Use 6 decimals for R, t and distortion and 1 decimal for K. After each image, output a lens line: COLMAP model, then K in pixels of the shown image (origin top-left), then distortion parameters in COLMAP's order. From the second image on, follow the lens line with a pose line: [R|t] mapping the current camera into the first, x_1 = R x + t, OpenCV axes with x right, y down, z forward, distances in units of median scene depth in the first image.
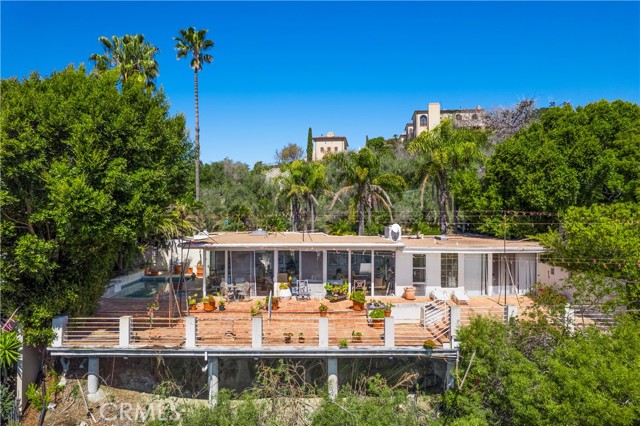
lens RADIAL K [[386.7, 0, 321.1], [0, 386.7, 207.8], [0, 0, 1]] dist [0.001373, 0.001917]
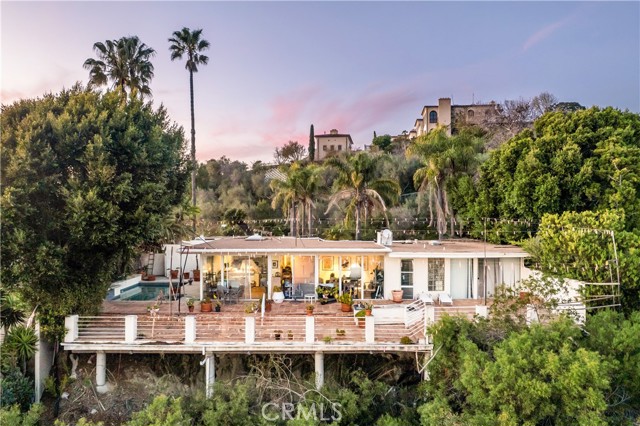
lens RADIAL K [[417.8, 0, 320.0], [0, 417.8, 213.0], [0, 0, 1]] dist [-0.001123, -0.001982]
pose [[0.999904, -0.001323, -0.013802, 0.046828], [0.001449, 0.999957, 0.009178, -0.019011], [0.013790, -0.009197, 0.999863, -0.166744]]
